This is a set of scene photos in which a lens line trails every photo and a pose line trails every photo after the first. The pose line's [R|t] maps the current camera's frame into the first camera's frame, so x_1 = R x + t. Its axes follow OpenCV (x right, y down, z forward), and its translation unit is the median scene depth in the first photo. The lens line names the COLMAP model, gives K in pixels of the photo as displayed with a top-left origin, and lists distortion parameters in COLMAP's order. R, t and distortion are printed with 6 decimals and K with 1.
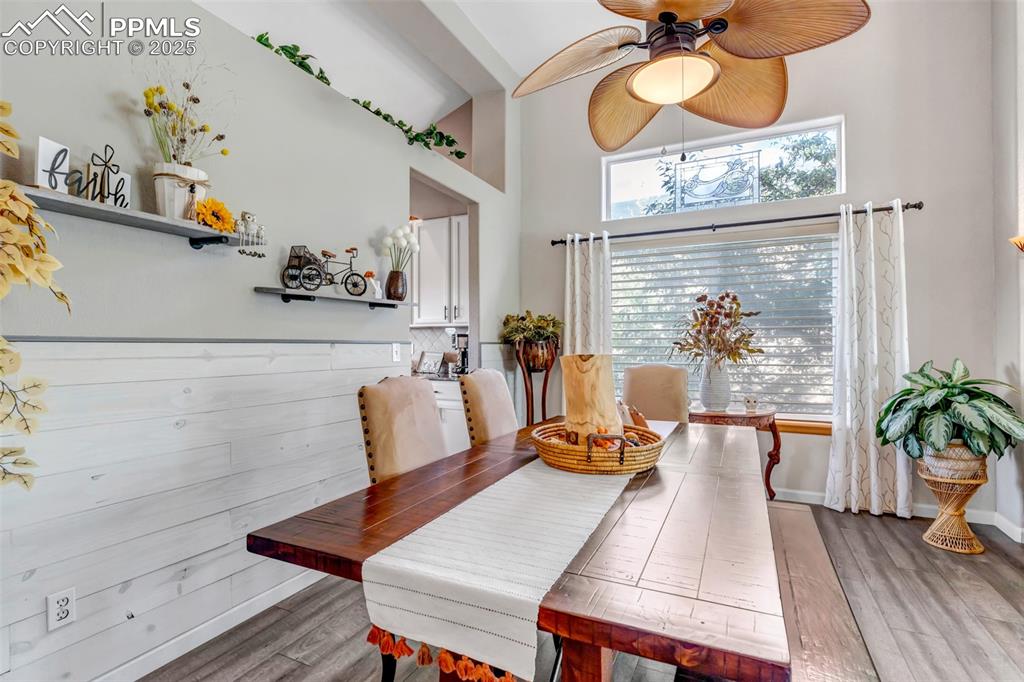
lens RADIAL K [[488.2, 0, 512.7], [0, 488.2, 347.4], [0, 0, 1]] dist [-0.001838, -0.000015]
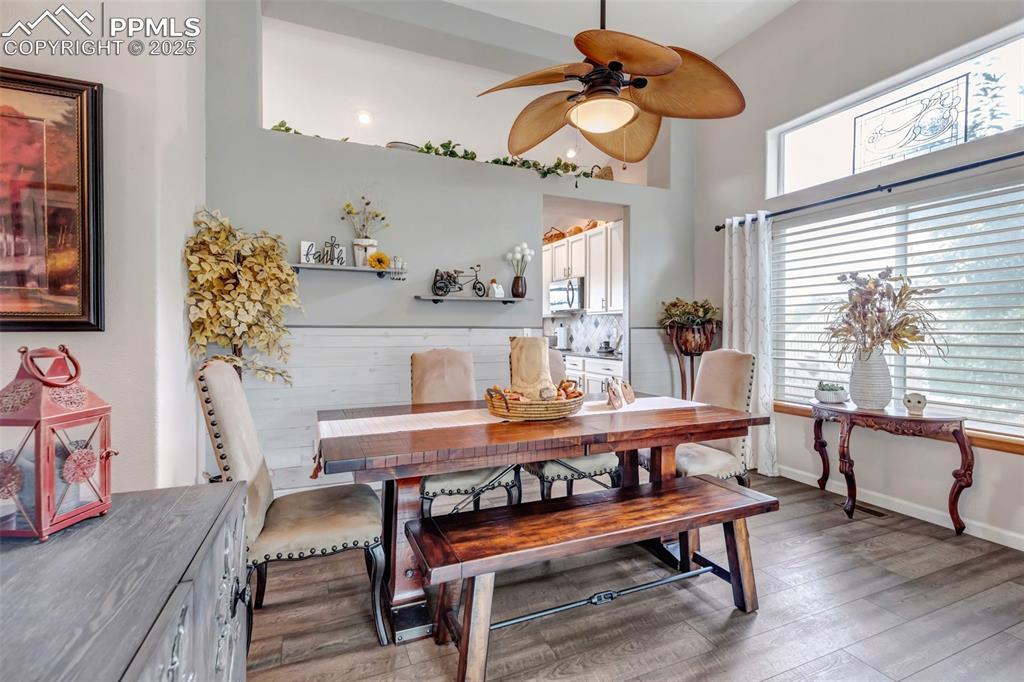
lens RADIAL K [[474.3, 0, 510.8], [0, 474.3, 339.8], [0, 0, 1]] dist [0.002408, 0.000208]
pose [[0.750218, 0.017614, -0.660956, 0.675890], [-0.005945, 0.999784, 0.019895, -0.002791], [0.661164, -0.010996, 0.750161, -0.033134]]
